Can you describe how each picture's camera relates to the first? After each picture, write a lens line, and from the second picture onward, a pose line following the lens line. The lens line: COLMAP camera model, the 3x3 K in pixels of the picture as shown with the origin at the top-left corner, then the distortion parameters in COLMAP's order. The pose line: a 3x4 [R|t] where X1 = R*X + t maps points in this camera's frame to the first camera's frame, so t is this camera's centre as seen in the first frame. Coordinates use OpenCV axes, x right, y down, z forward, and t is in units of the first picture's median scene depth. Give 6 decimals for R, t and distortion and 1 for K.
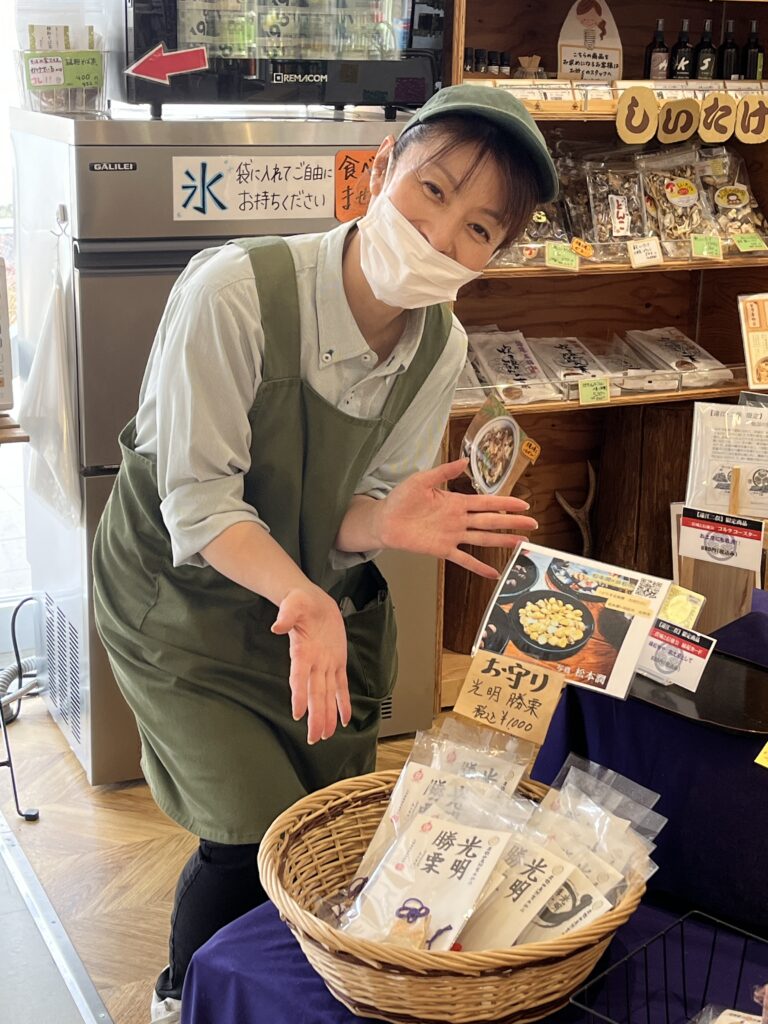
lens RADIAL K [[1588.1, 0, 384.0], [0, 1588.1, 512.0], [0, 0, 1]] dist [0.133914, 0.011894]
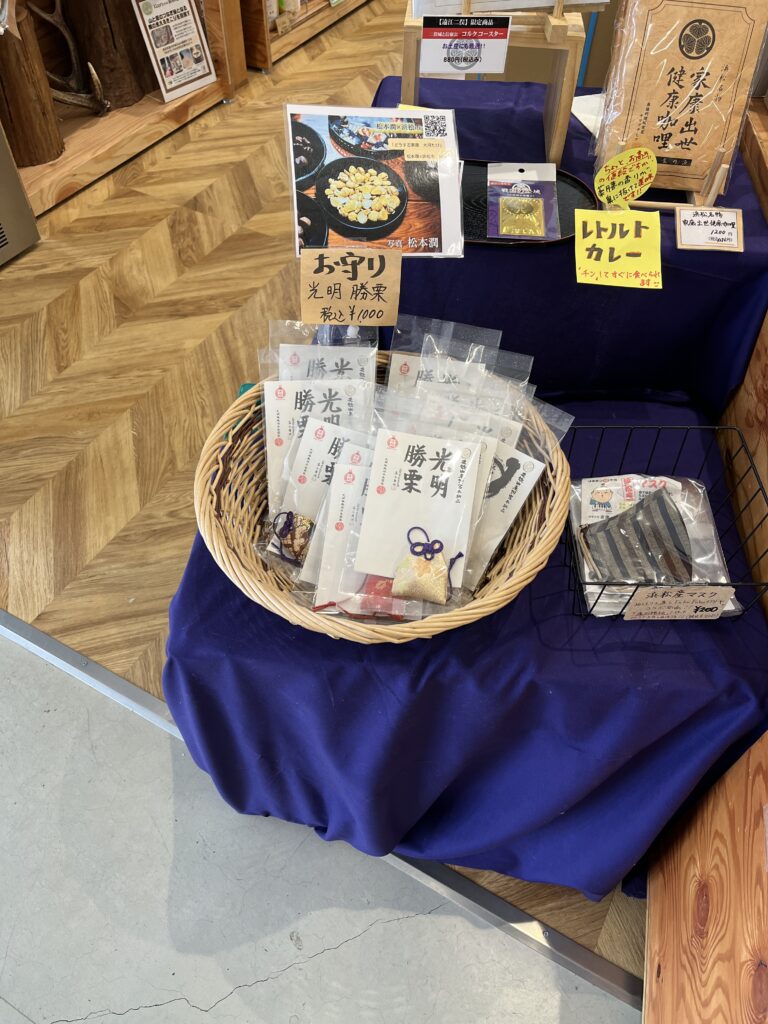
lens RADIAL K [[804.4, 0, 384.0], [0, 804.4, 512.0], [0, 0, 1]] dist [-0.004102, 0.004960]
pose [[0.818643, -0.458626, 0.345667, -0.131773], [0.172790, 0.770695, 0.613330, -0.074108], [-0.547693, -0.442370, 0.710170, 0.560048]]
